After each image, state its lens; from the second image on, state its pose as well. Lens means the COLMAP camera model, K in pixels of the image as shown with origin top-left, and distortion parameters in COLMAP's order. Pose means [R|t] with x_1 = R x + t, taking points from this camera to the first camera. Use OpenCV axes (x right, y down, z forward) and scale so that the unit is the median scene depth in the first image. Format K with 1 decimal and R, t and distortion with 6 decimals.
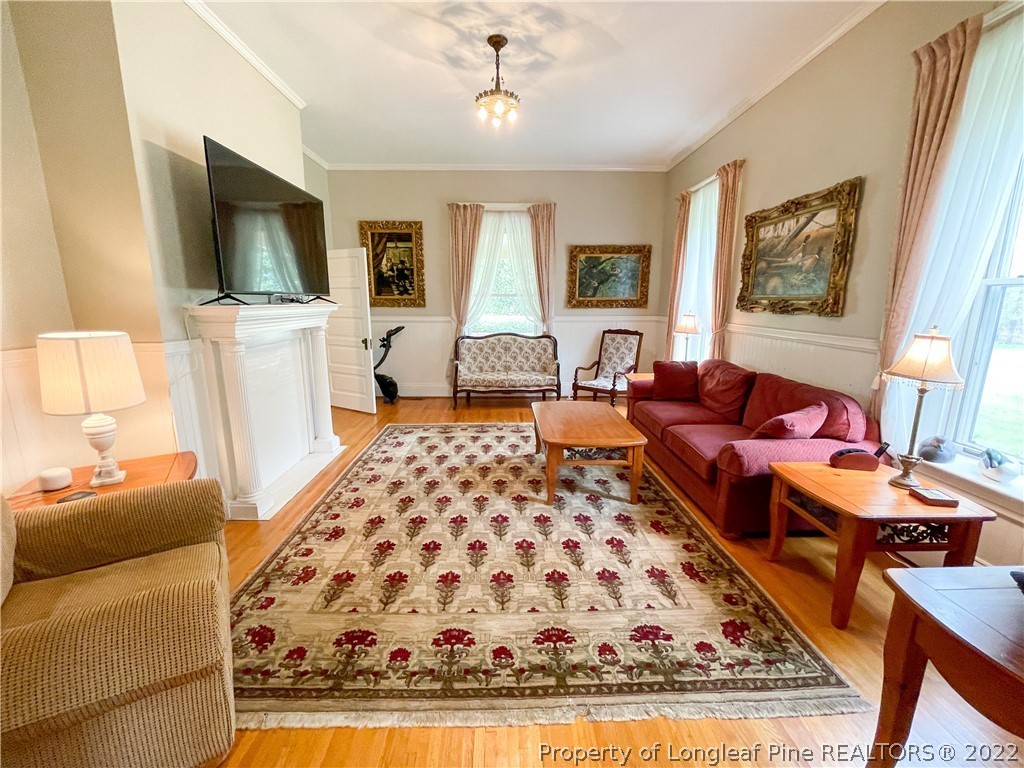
lens RADIAL K [[416.2, 0, 511.0], [0, 416.2, 380.9], [0, 0, 1]] dist [0.002327, 0.000685]
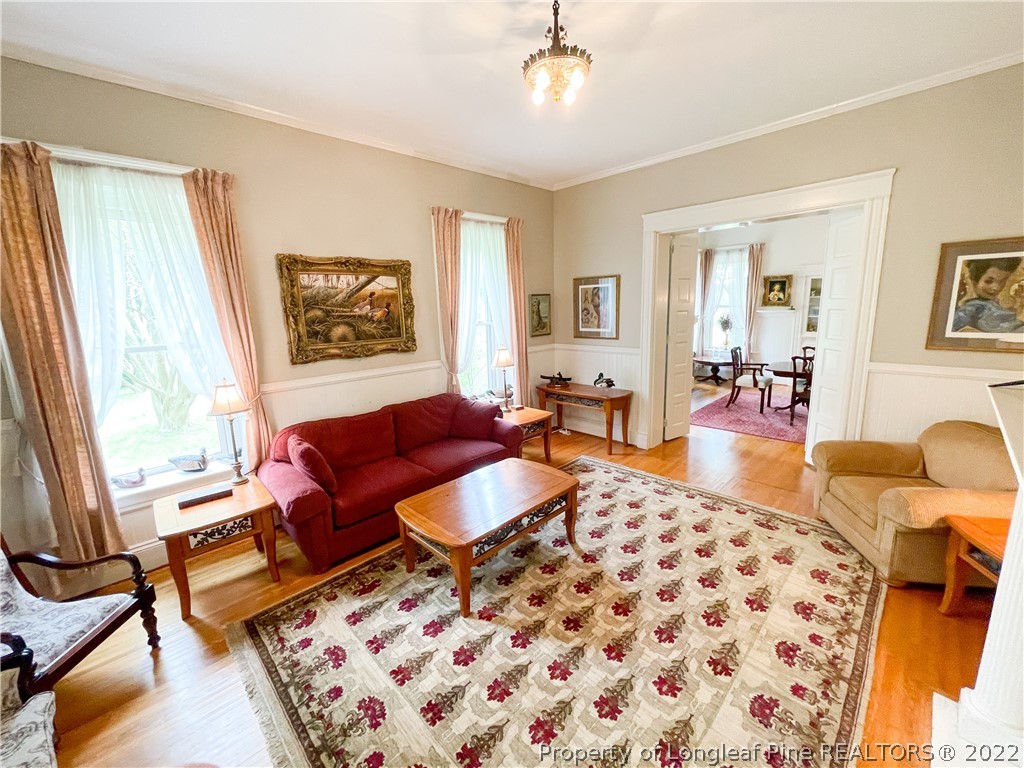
lens RADIAL K [[416.2, 0, 509.7], [0, 416.2, 381.0], [0, 0, 1]] dist [0.002327, 0.000685]
pose [[-0.684096, -0.115309, 0.720219, -0.491997], [0.169085, 0.935456, 0.310374, -0.421344], [-0.709522, 0.334104, -0.620445, 1.581039]]
